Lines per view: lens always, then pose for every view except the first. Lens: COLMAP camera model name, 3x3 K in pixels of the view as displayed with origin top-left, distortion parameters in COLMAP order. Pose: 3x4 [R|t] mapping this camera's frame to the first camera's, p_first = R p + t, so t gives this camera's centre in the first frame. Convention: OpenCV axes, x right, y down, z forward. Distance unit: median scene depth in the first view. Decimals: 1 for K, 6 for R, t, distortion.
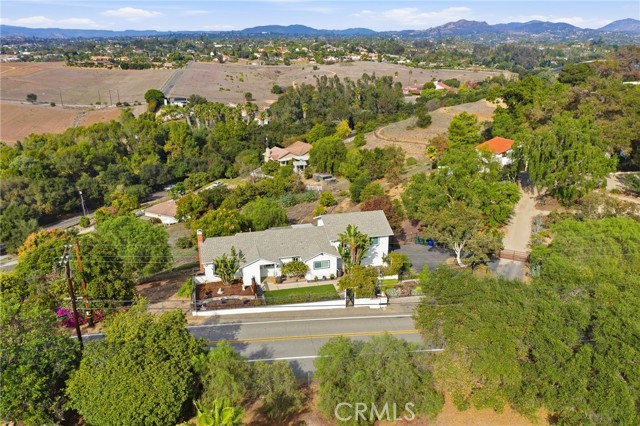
lens RADIAL K [[516.0, 0, 320.0], [0, 516.0, 213.0], [0, 0, 1]] dist [0.000217, -0.002595]
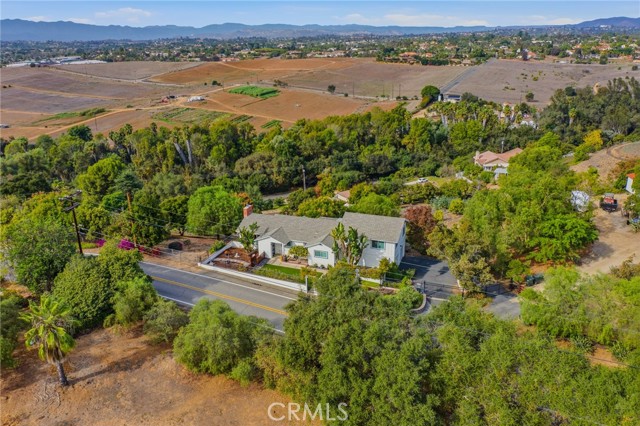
lens RADIAL K [[516.0, 0, 320.0], [0, 516.0, 213.0], [0, 0, 1]] dist [0.000217, -0.002595]
pose [[0.820069, 0.175914, -0.544557, 0.130051], [-0.170917, 0.983439, 0.060299, -0.011773], [0.546146, 0.043624, 0.836554, 0.014363]]
